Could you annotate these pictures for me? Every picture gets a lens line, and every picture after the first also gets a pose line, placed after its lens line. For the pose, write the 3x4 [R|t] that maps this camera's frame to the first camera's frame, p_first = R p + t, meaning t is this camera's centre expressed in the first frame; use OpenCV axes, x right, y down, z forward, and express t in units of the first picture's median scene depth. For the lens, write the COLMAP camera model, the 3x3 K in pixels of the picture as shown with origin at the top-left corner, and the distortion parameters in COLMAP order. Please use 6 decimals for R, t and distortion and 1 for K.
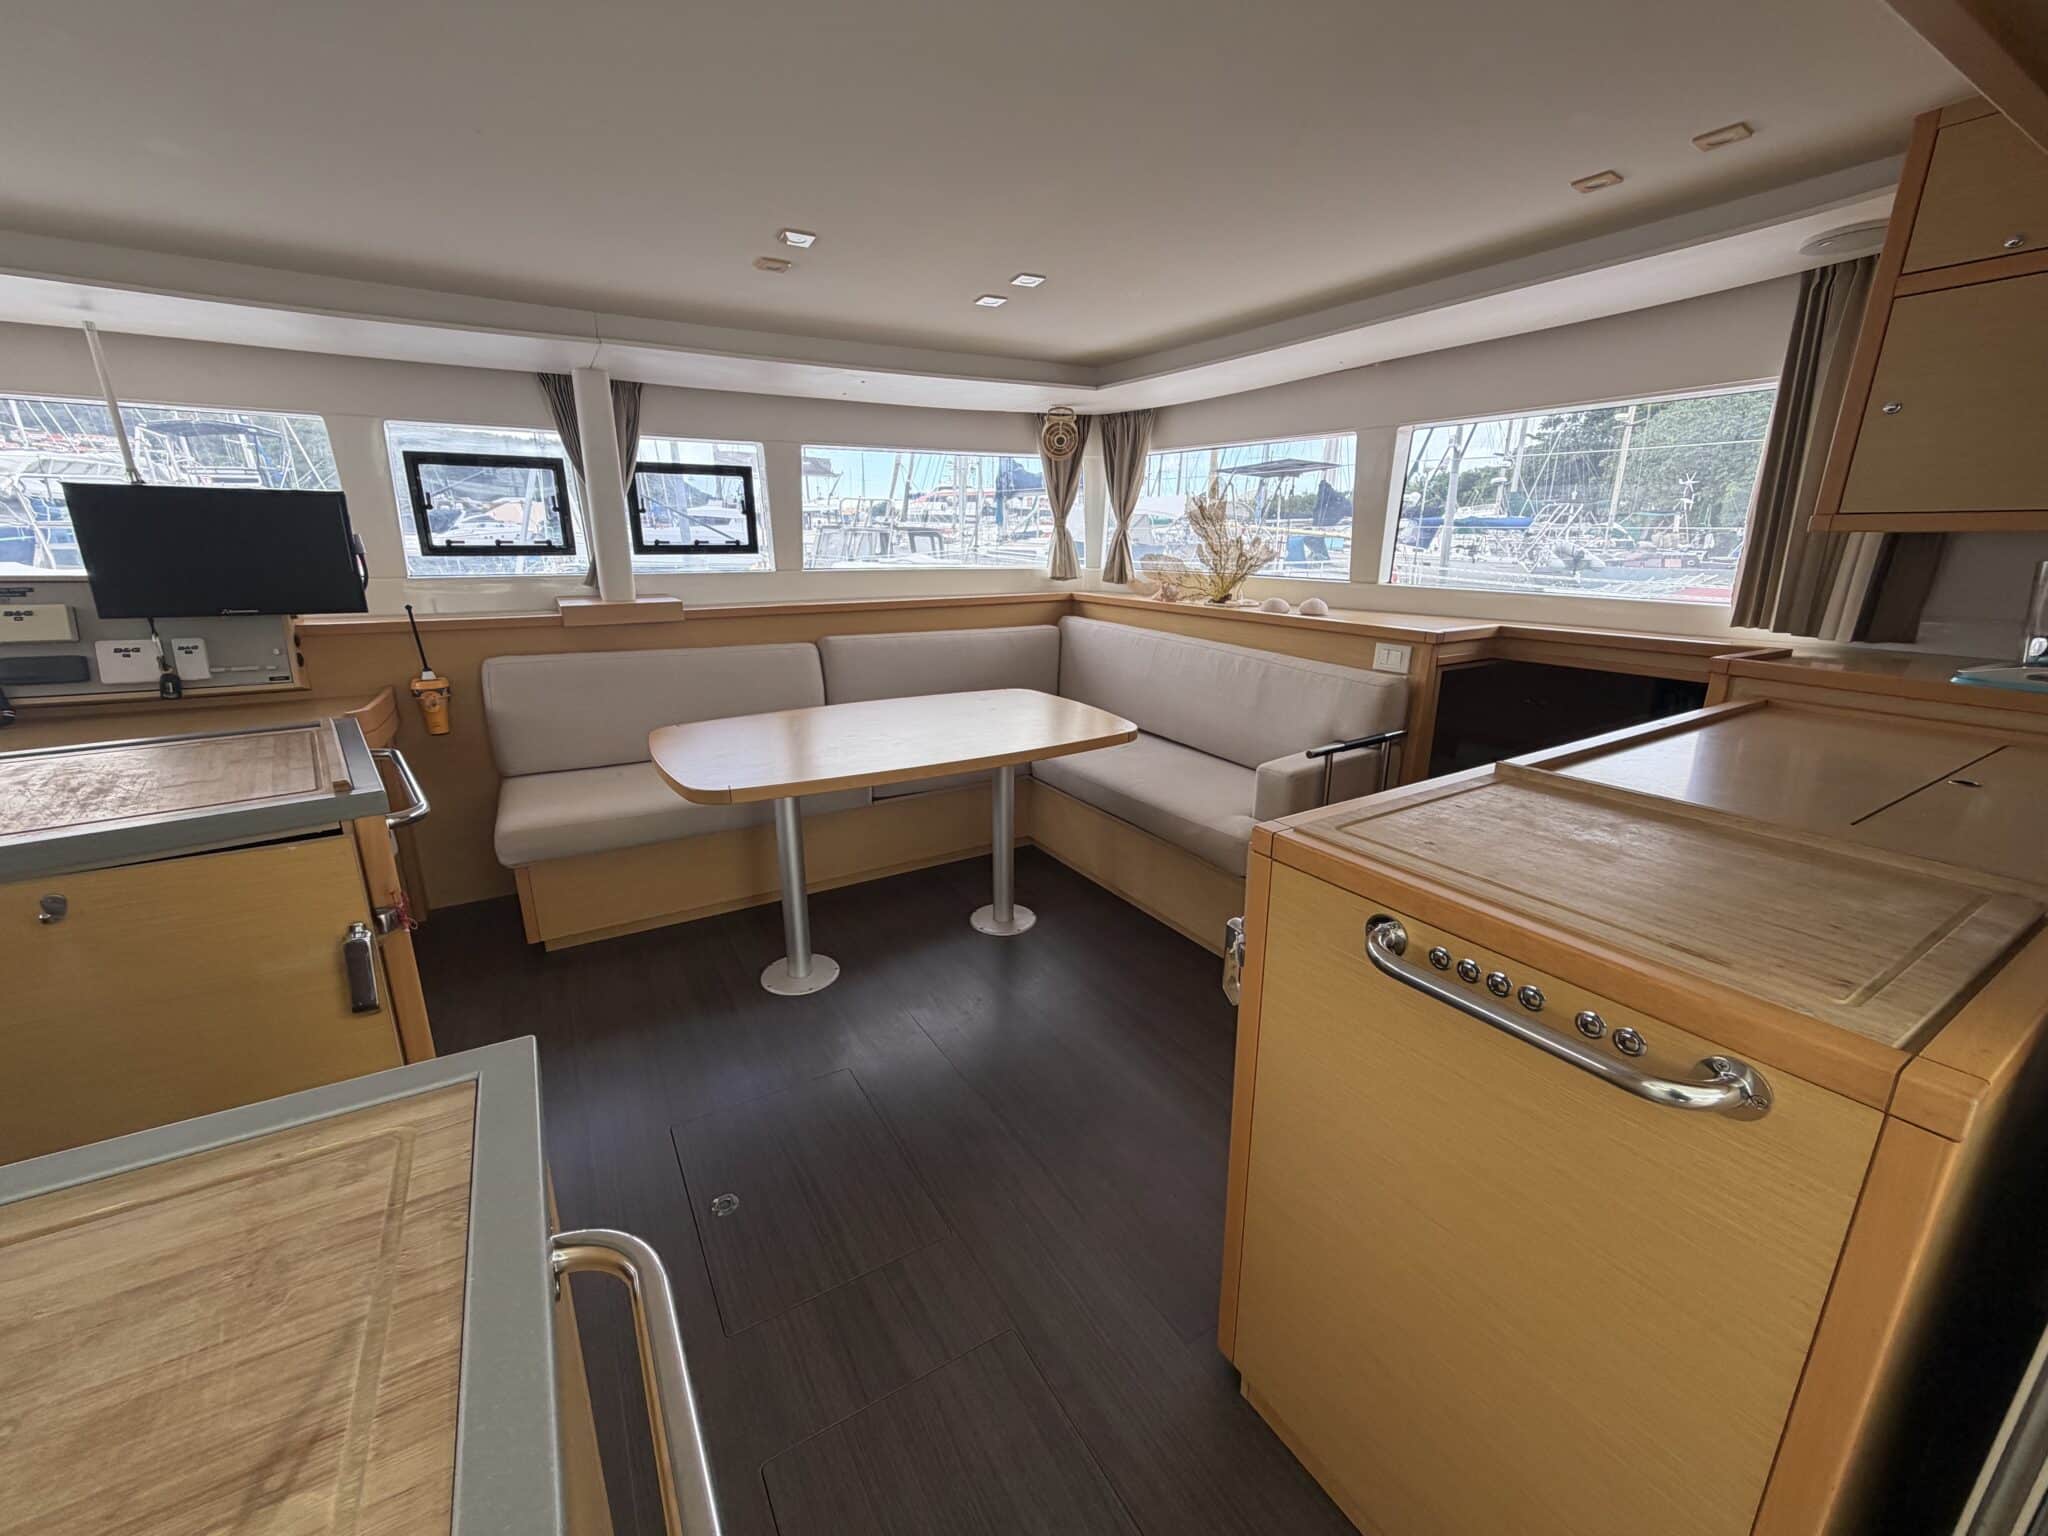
lens RADIAL K [[810.7, 0, 1013.3], [0, 810.7, 764.6], [0, 0, 1]] dist [0.001815, -0.000845]
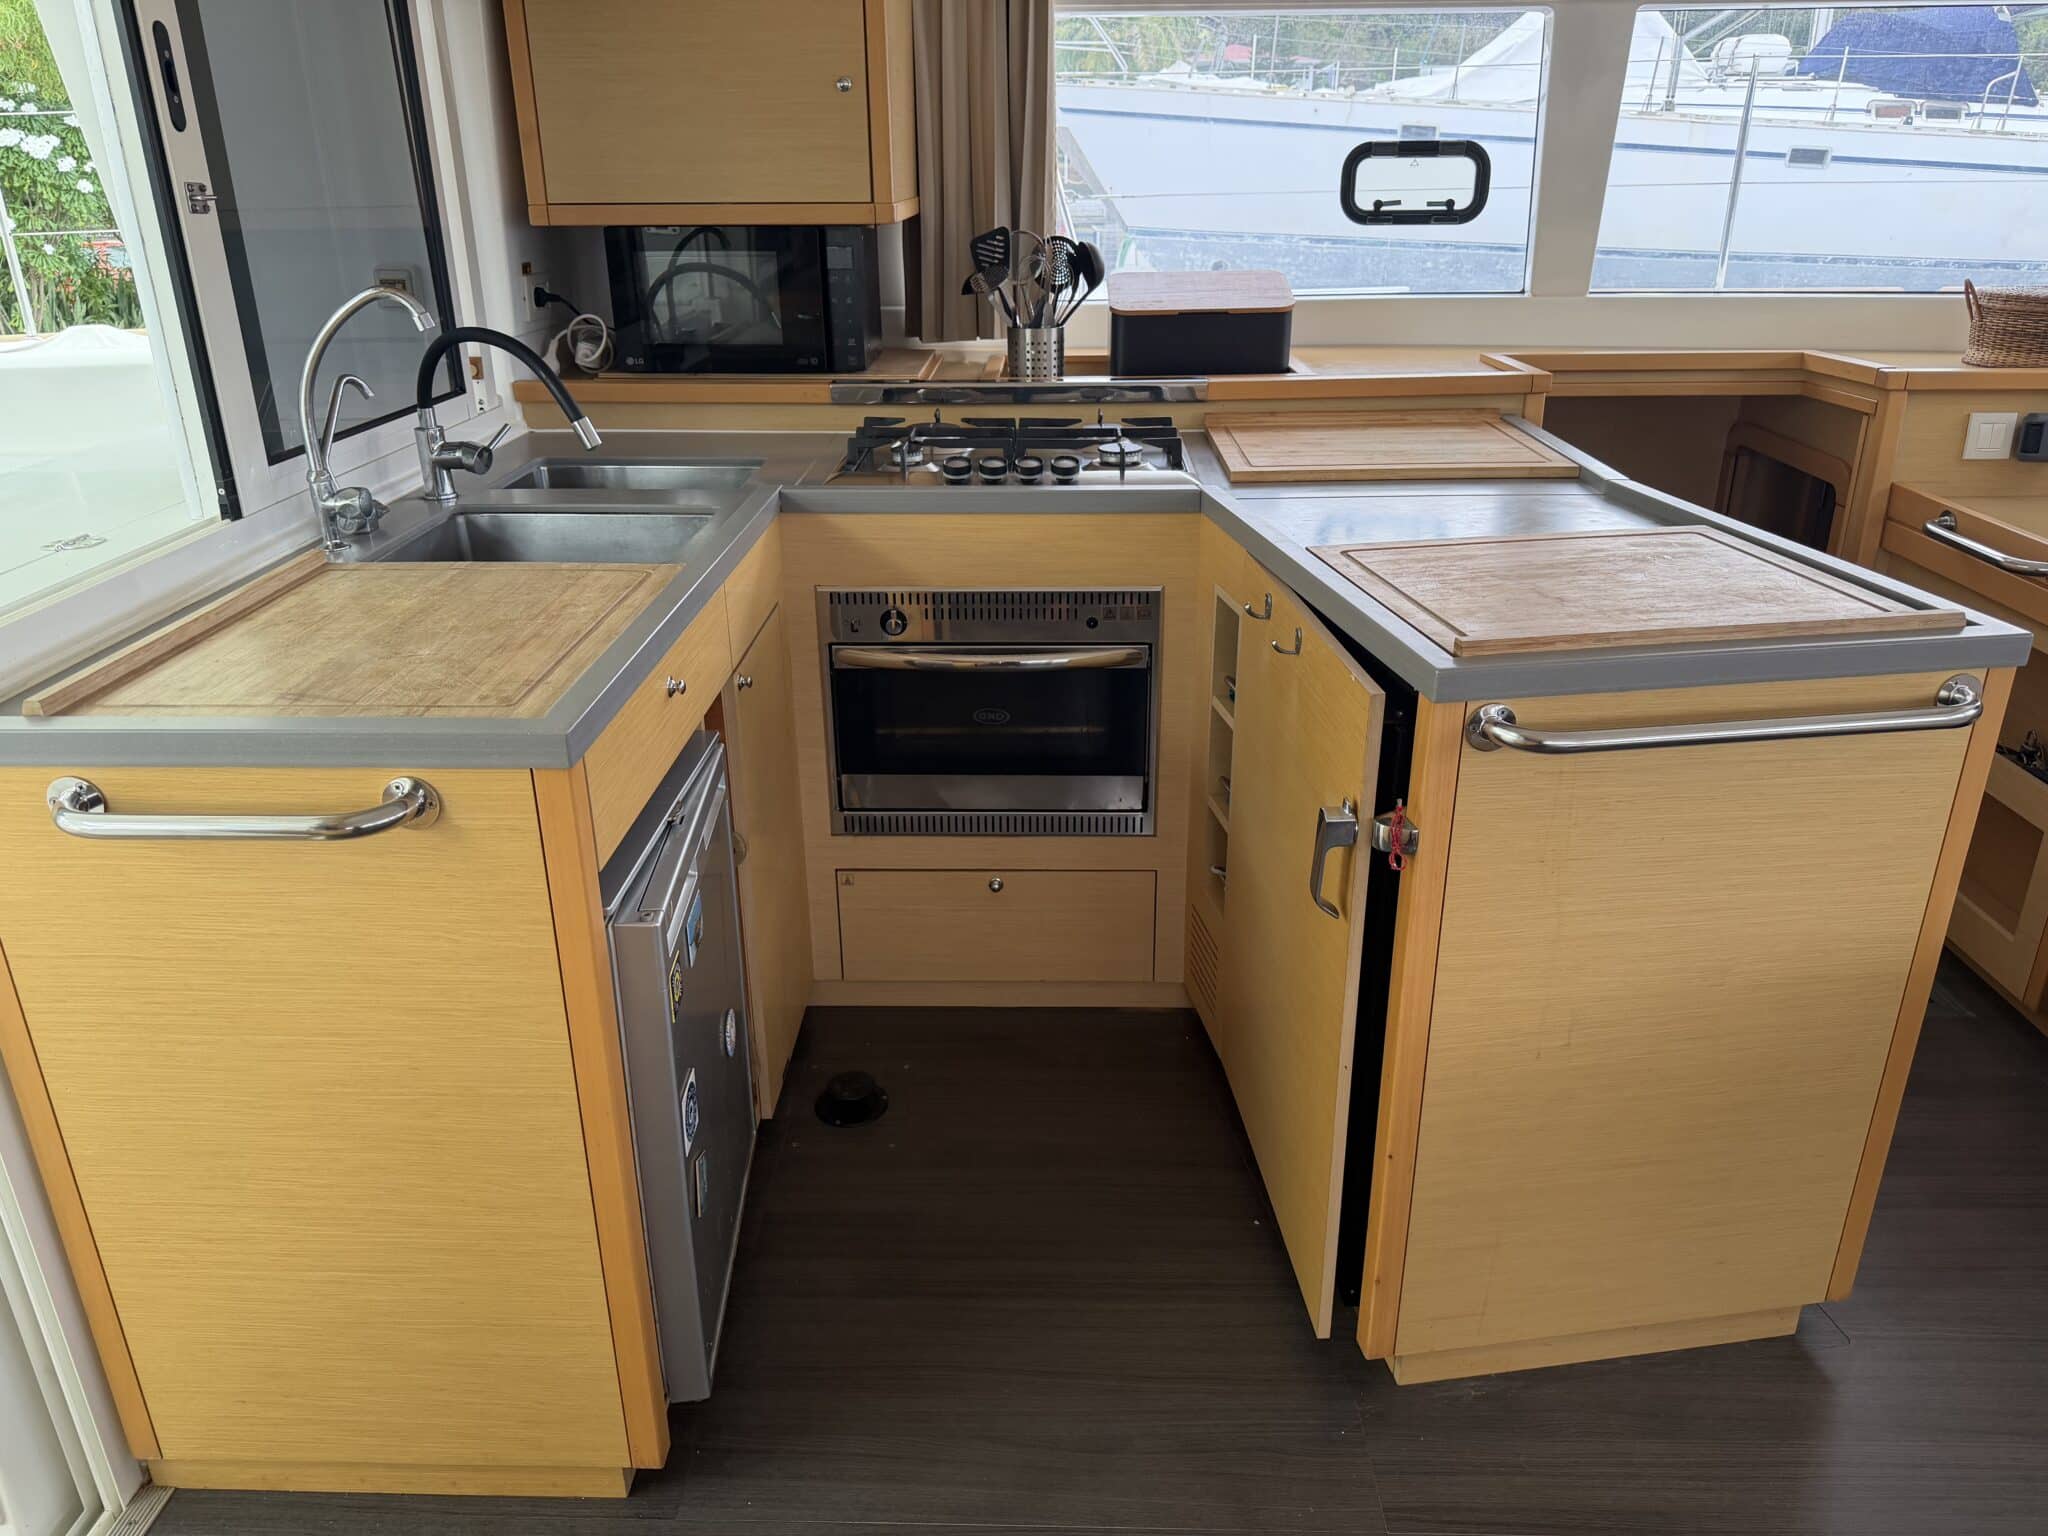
lens RADIAL K [[1442.9, 0, 1024.5], [0, 1442.9, 774.2], [0, 0, 1]] dist [0.007677, -0.002346]
pose [[-0.526948, 0.319313, -0.787633, 0.154041], [-0.225766, 0.840852, 0.491932, -0.169705], [0.819363, 0.437043, -0.370995, 0.510907]]
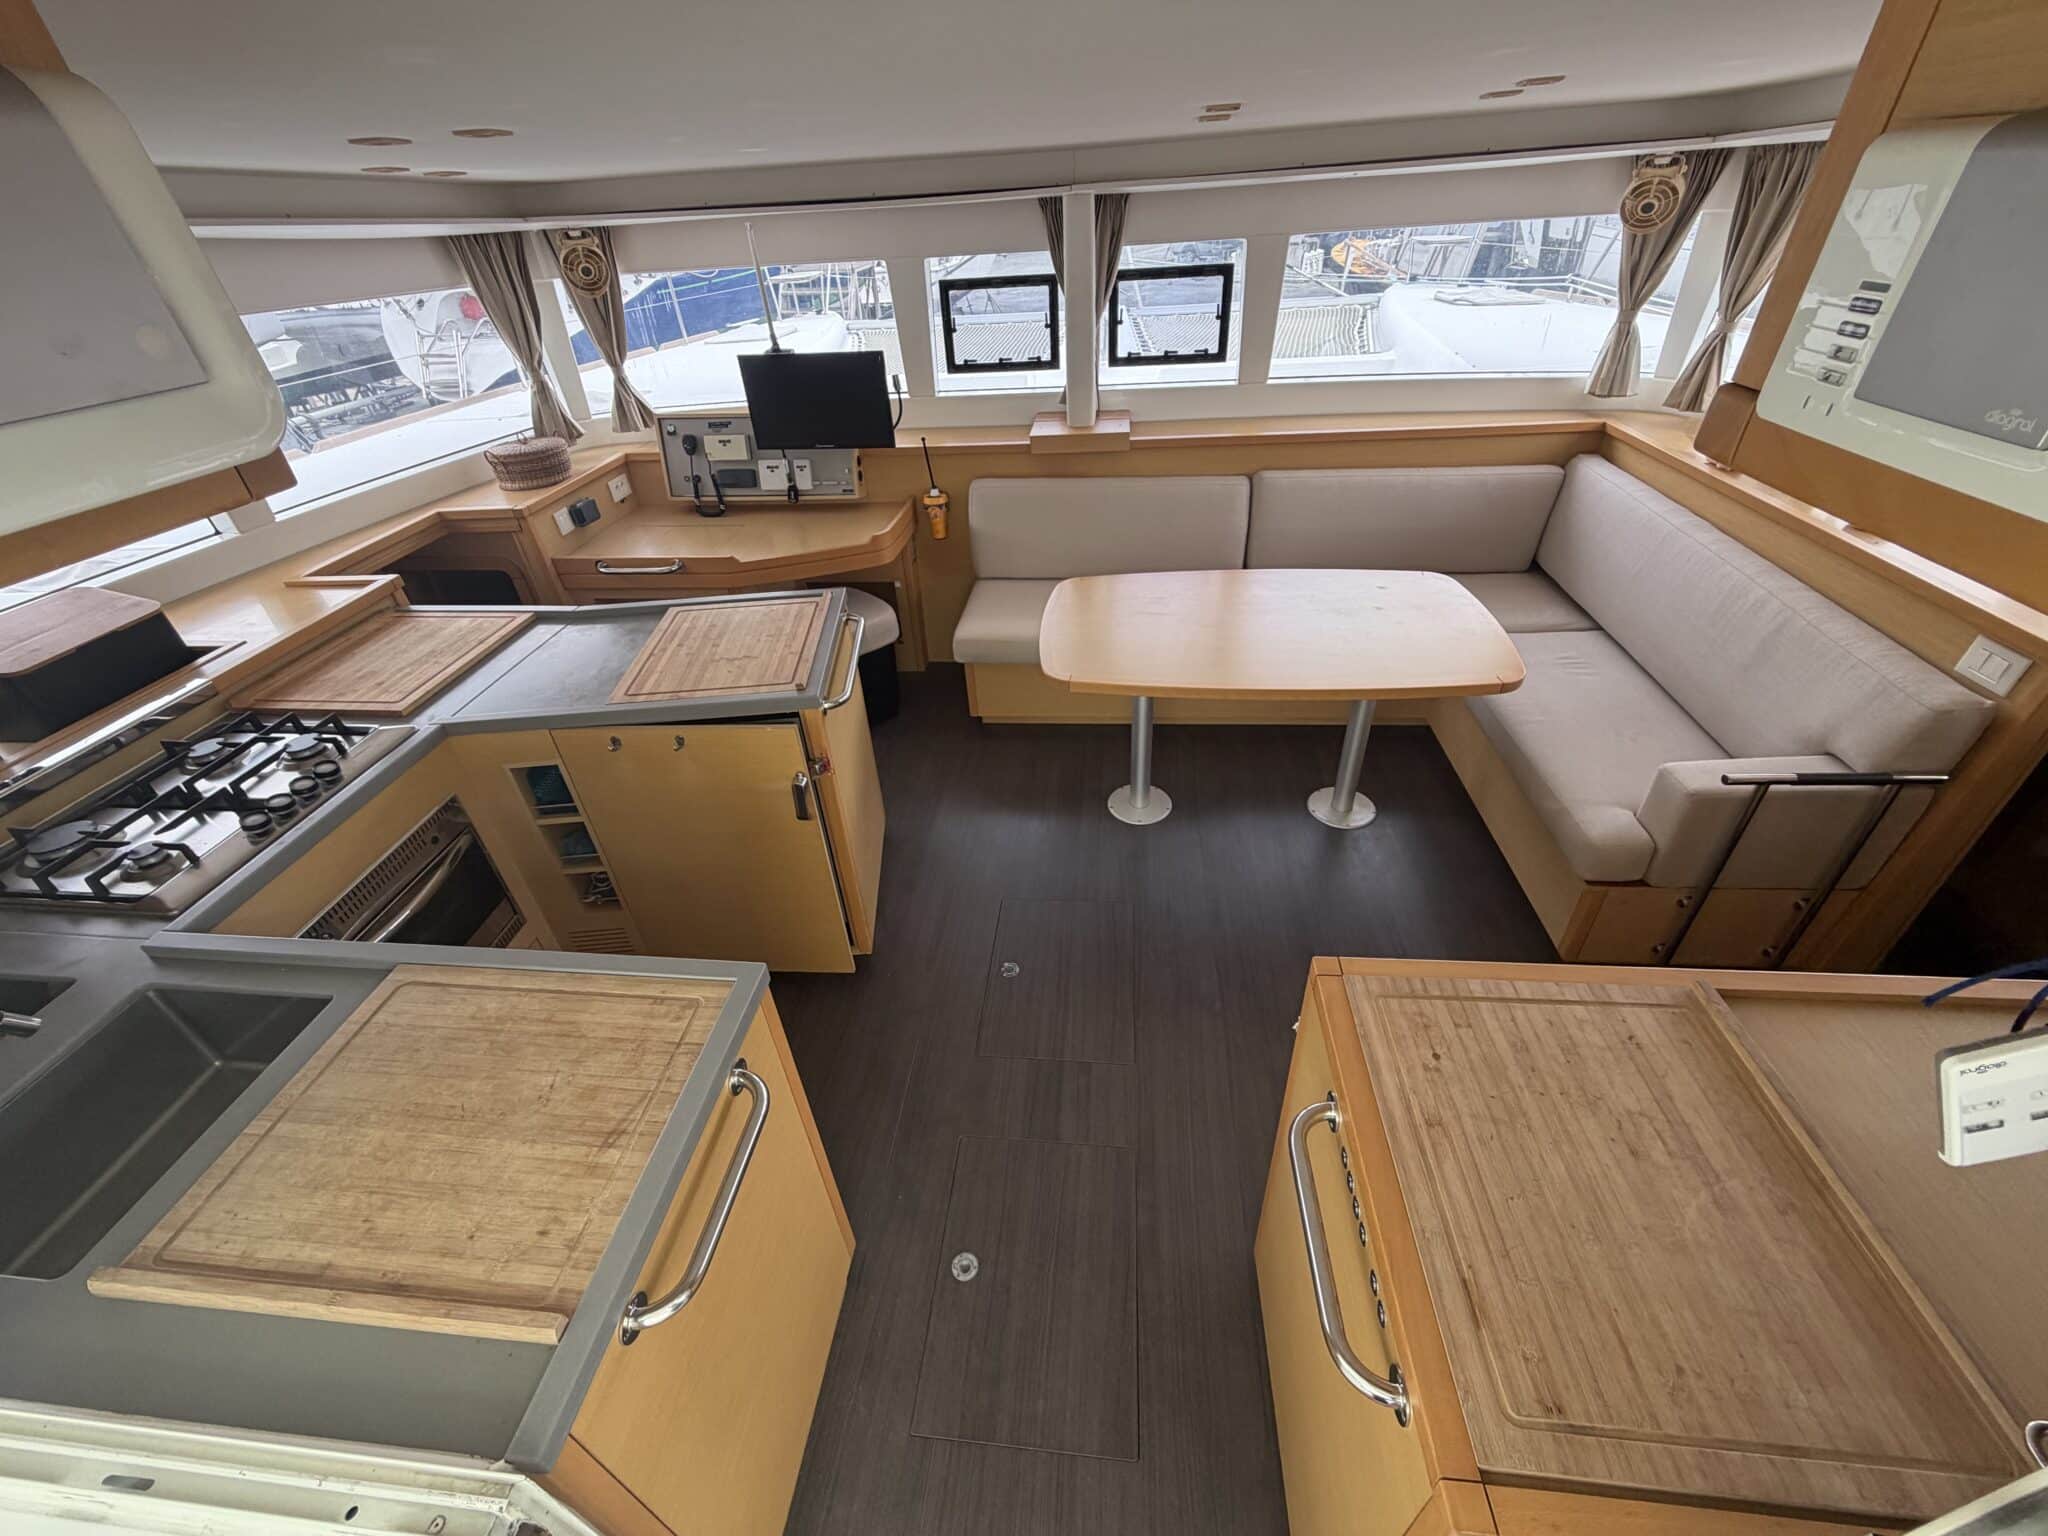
lens RADIAL K [[810.7, 0, 1018.0], [0, 810.7, 759.4], [0, 0, 1]] dist [0.001815, -0.000845]
pose [[0.799981, 0.301211, -0.518943, 0.182258], [-0.104648, 0.921654, 0.373635, -0.214834], [0.590829, -0.244595, 0.768827, -0.015781]]
